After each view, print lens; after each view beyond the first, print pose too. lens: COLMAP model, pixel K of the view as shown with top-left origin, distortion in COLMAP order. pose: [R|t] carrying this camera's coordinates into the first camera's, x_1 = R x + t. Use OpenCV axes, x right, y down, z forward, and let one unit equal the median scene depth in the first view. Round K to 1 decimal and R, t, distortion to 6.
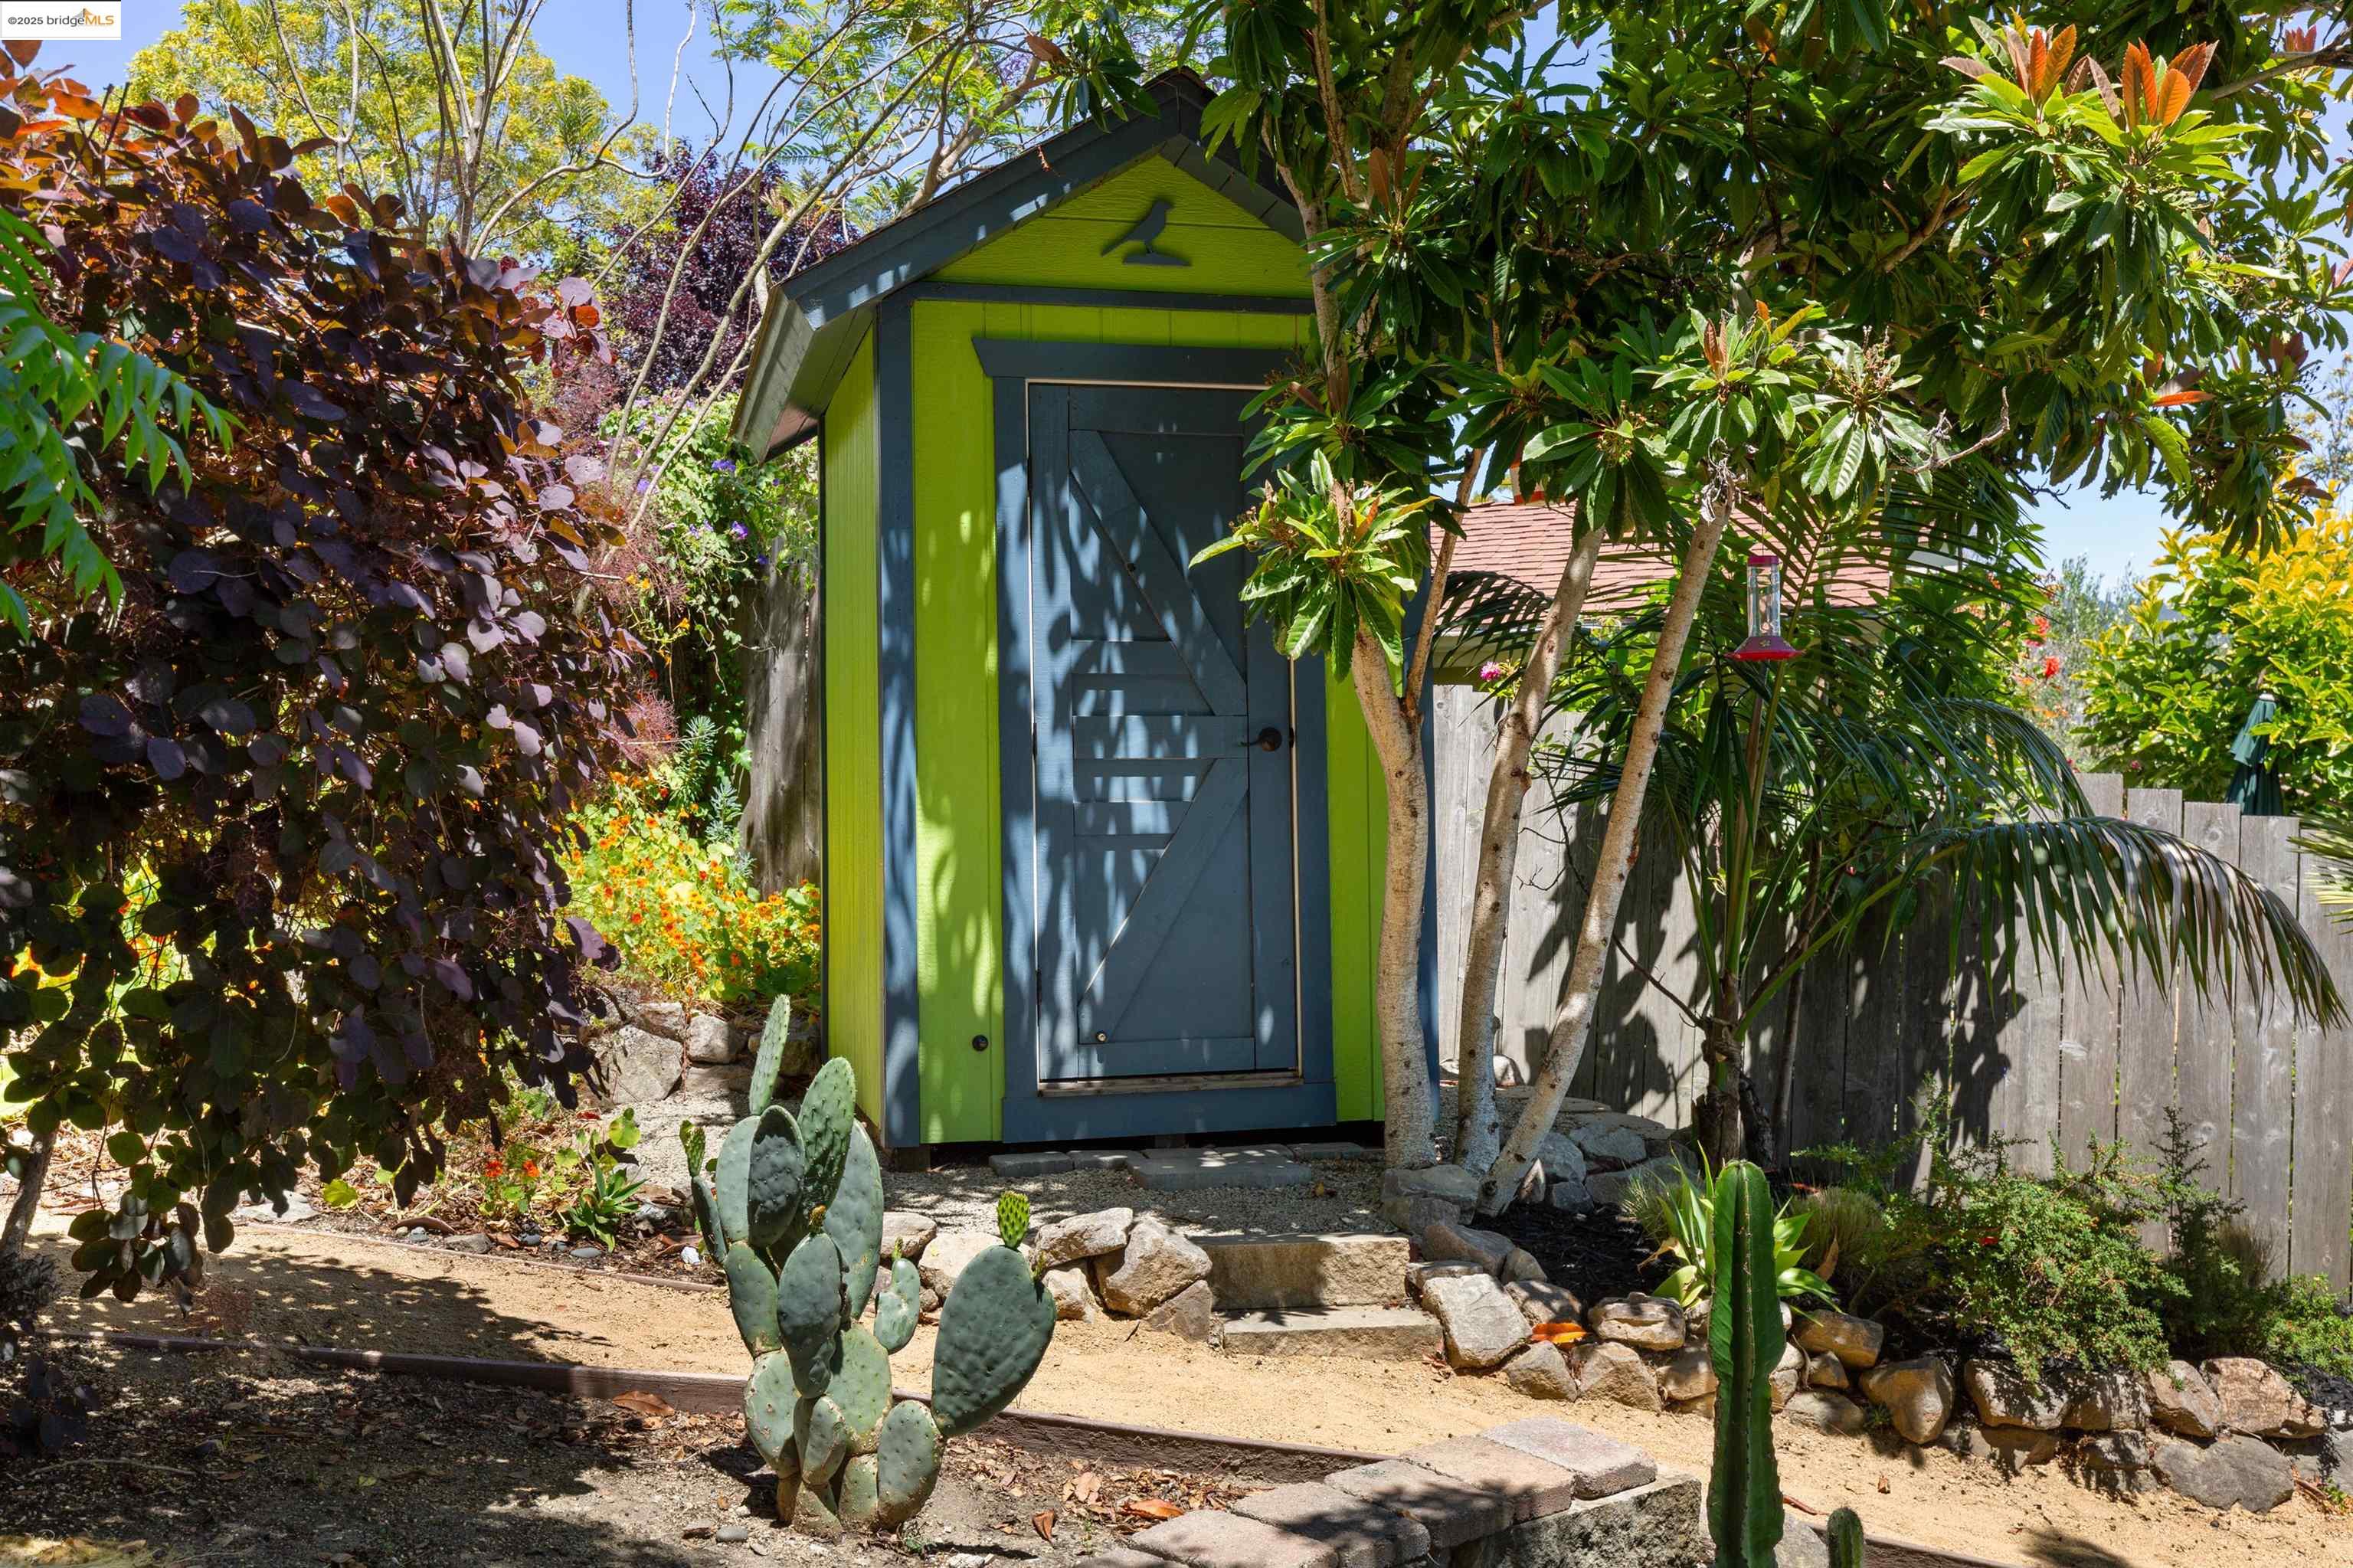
lens RADIAL K [[1953.6, 0, 1176.5], [0, 1953.6, 784.0], [0, 0, 1]] dist [-0.008910, 0.011753]
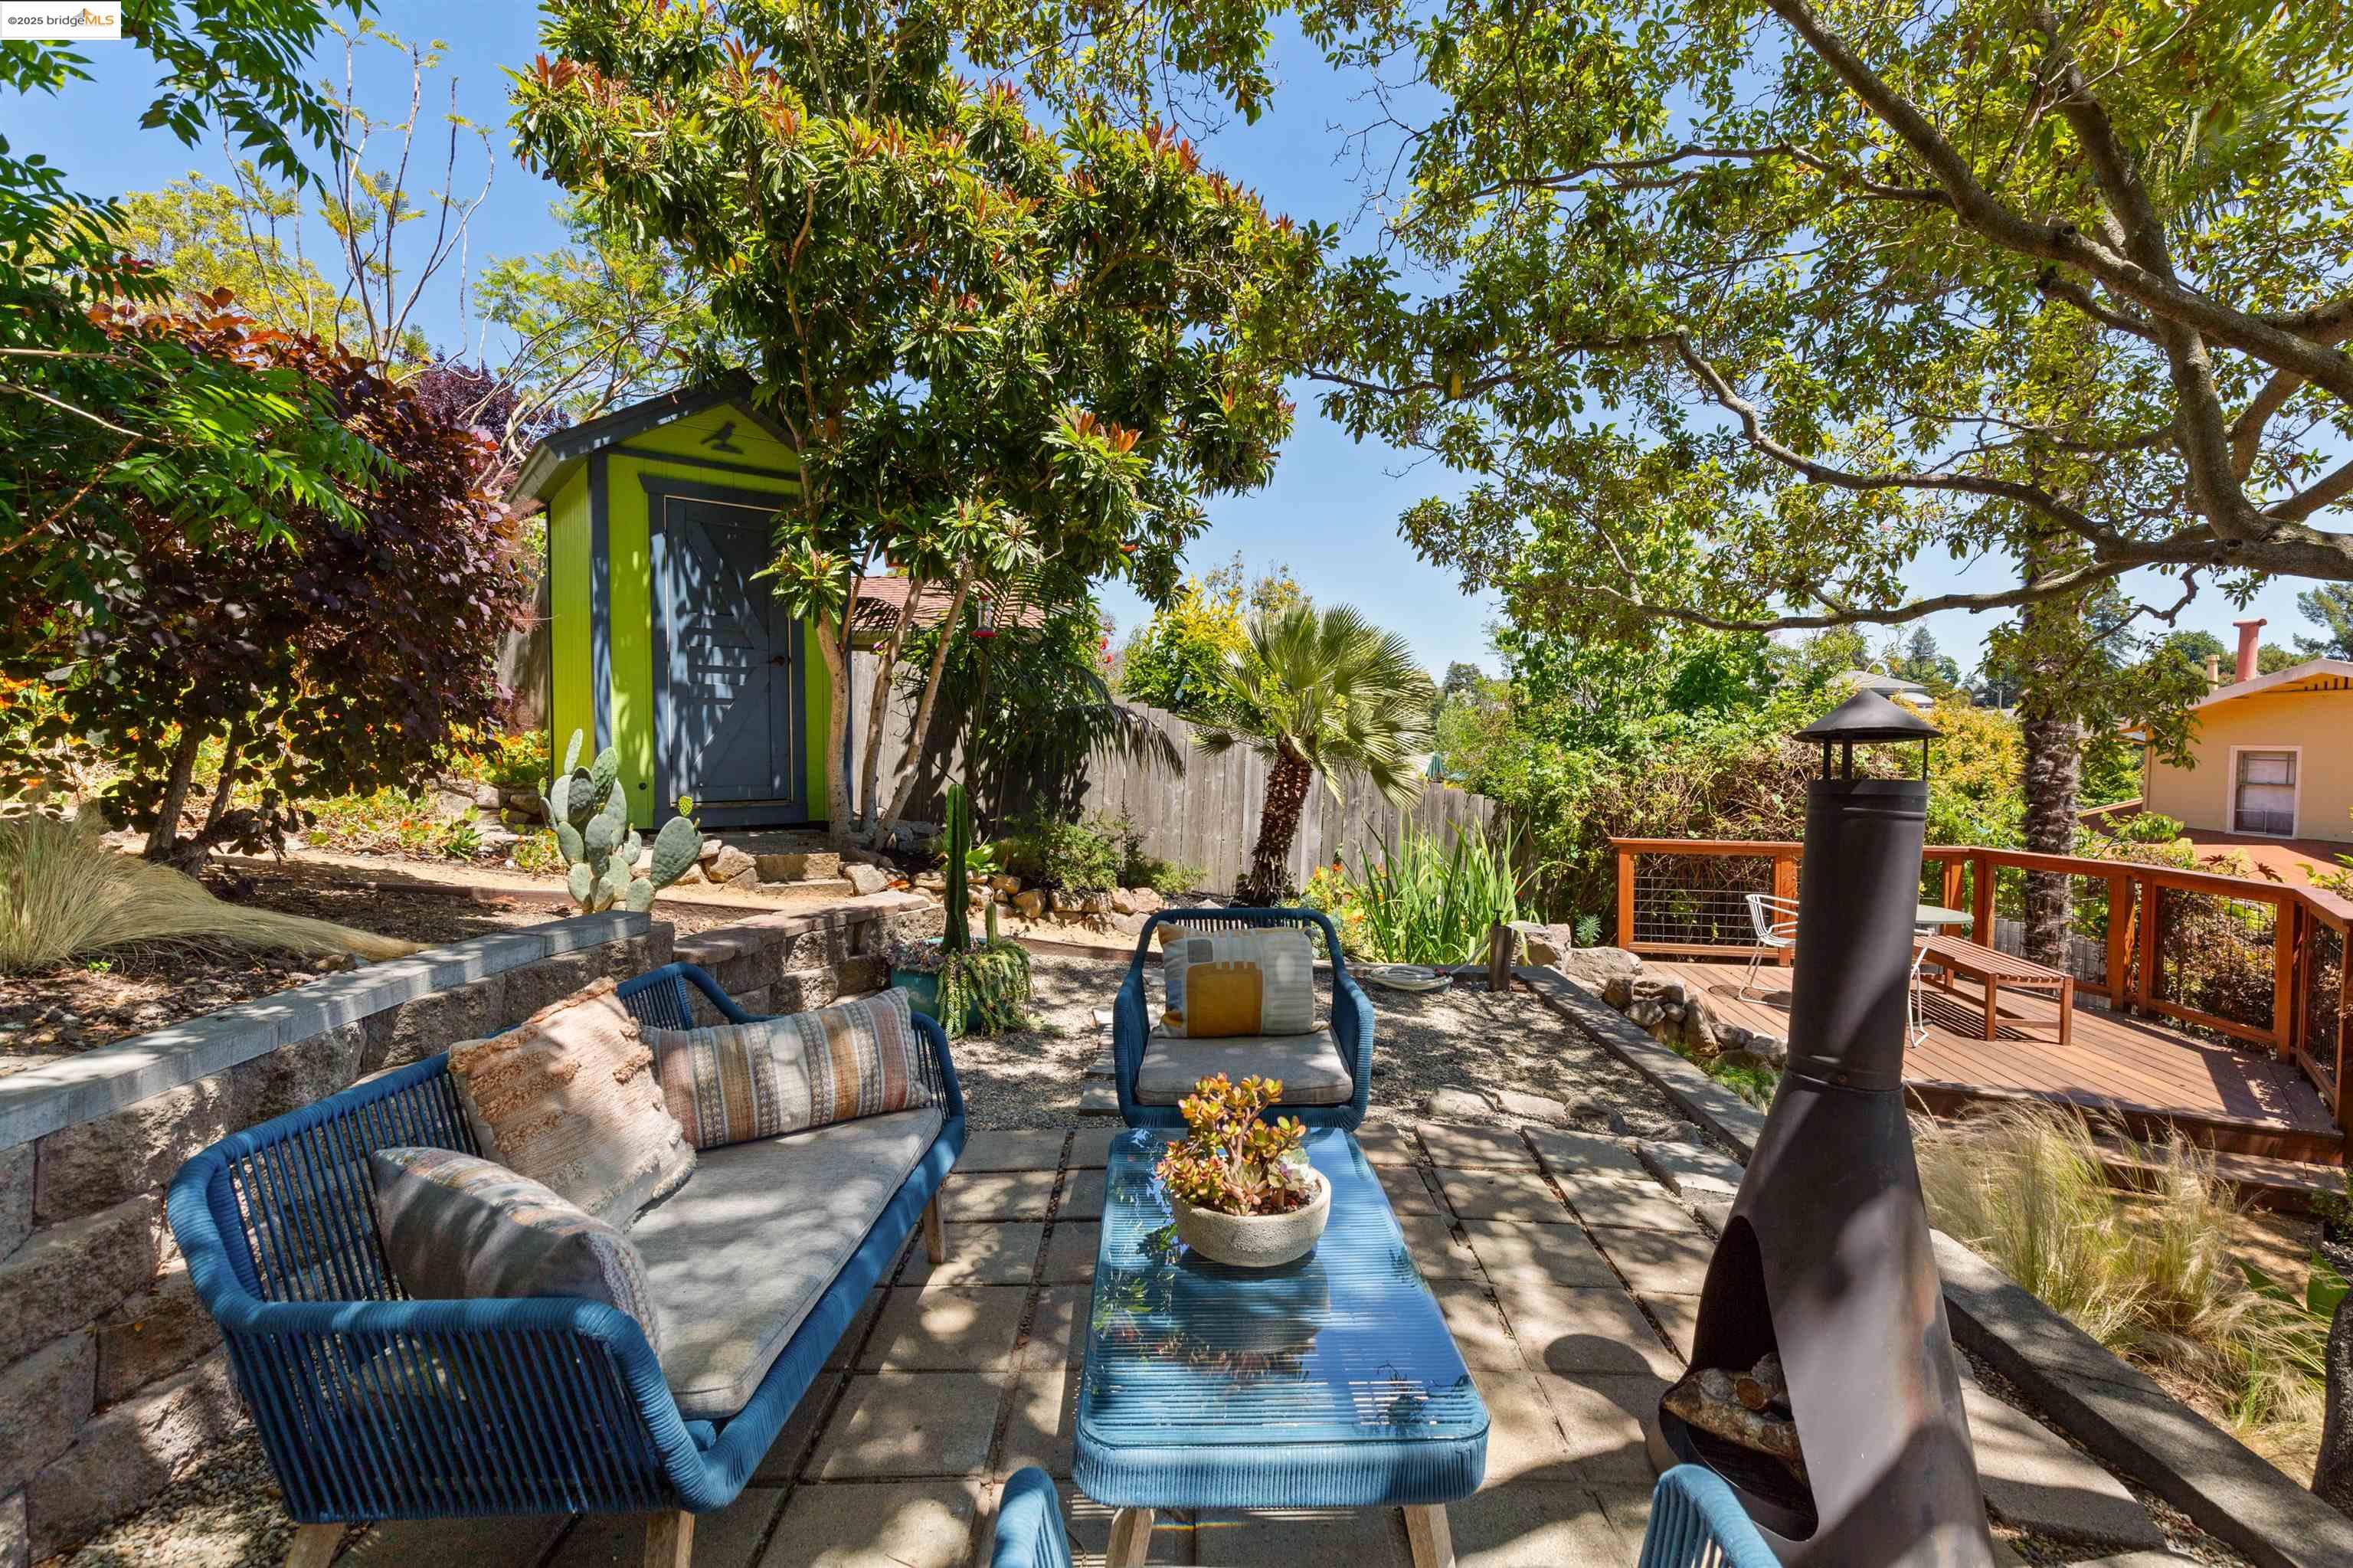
lens RADIAL K [[1096.4, 0, 1184.5], [0, 1096.4, 774.7], [0, 0, 1]] dist [0.003526, -0.000037]
pose [[0.911348, 0.009119, 0.411535, -0.056778], [-0.011619, 0.999926, 0.003572, 0.117164], [-0.411472, -0.008037, 0.911387, -0.457704]]
